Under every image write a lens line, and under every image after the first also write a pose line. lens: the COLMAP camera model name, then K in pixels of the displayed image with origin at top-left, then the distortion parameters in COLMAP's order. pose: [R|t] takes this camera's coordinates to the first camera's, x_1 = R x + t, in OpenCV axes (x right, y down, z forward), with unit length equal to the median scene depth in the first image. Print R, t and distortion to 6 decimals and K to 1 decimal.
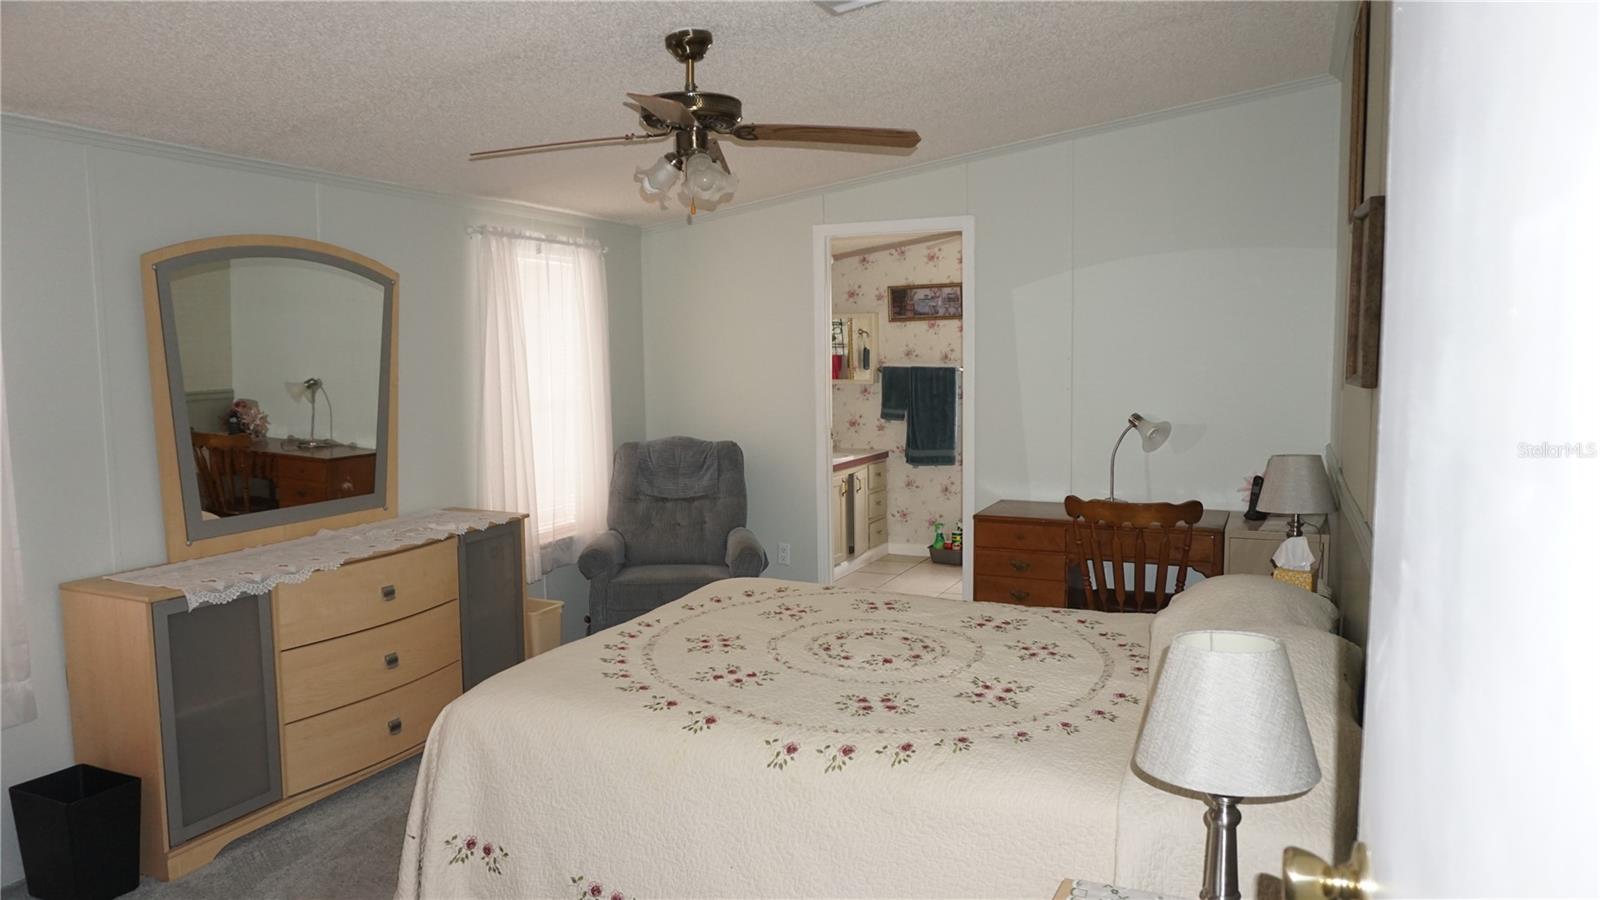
lens RADIAL K [[1067.0, 0, 797.9], [0, 1067.0, 451.3], [0, 0, 1]] dist [-0.012516, -0.000401]
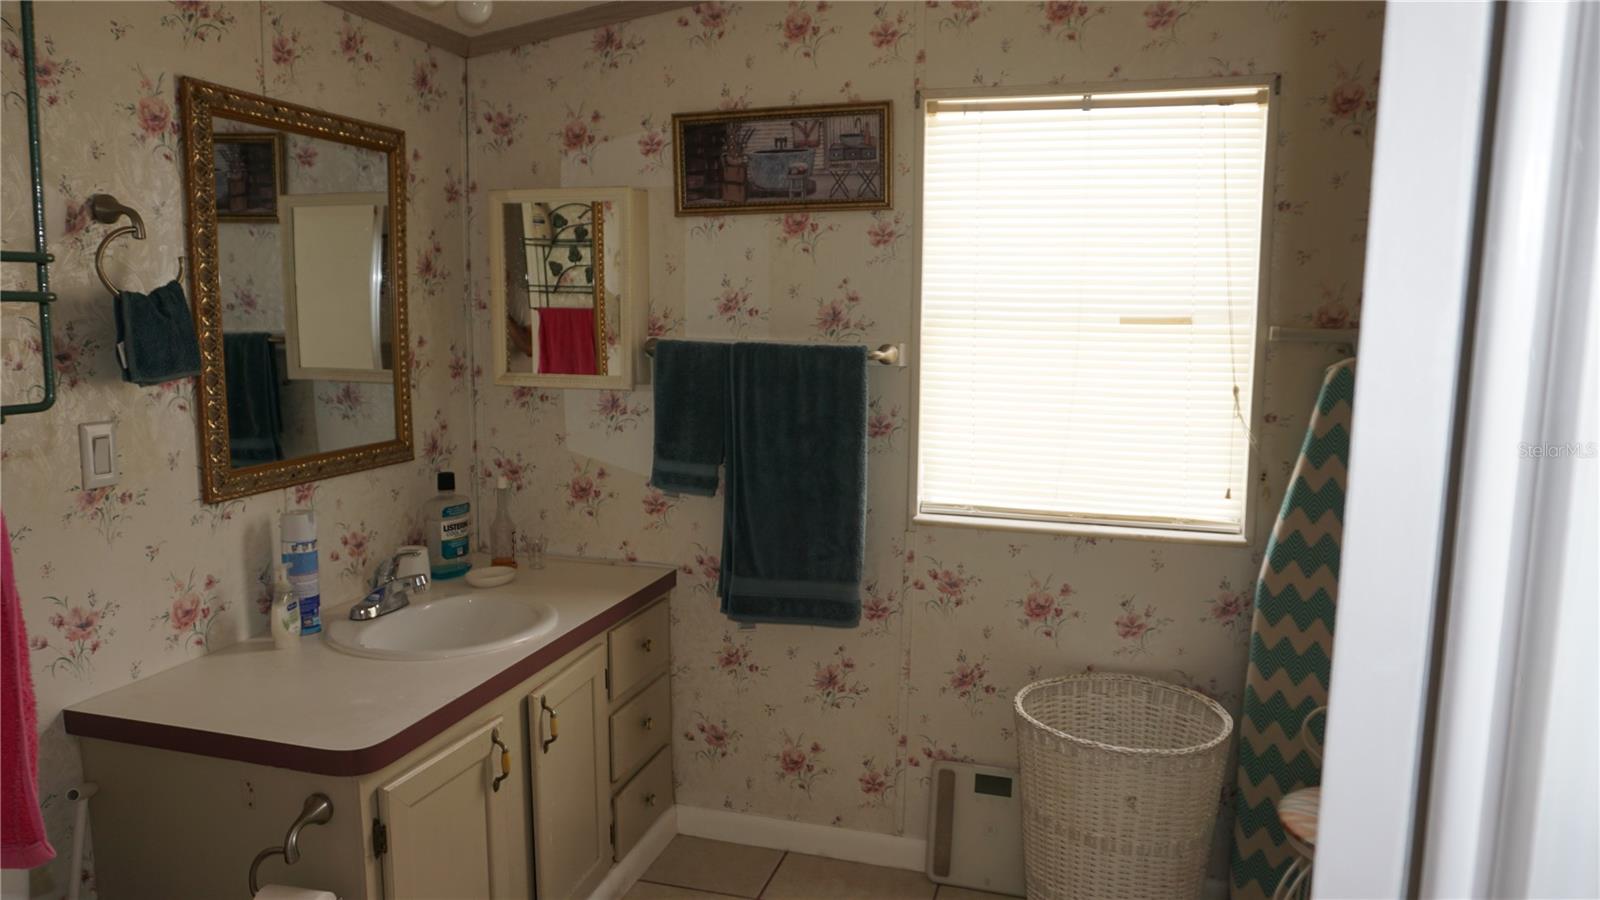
lens RADIAL K [[1067.0, 0, 799.3], [0, 1067.0, 451.9], [0, 0, 1]] dist [-0.012516, -0.000401]
pose [[0.988482, 0.000167, 0.151337, 0.073017], [-0.006720, 0.999061, 0.042792, -0.058470], [-0.151188, -0.043317, 0.987555, 0.645162]]
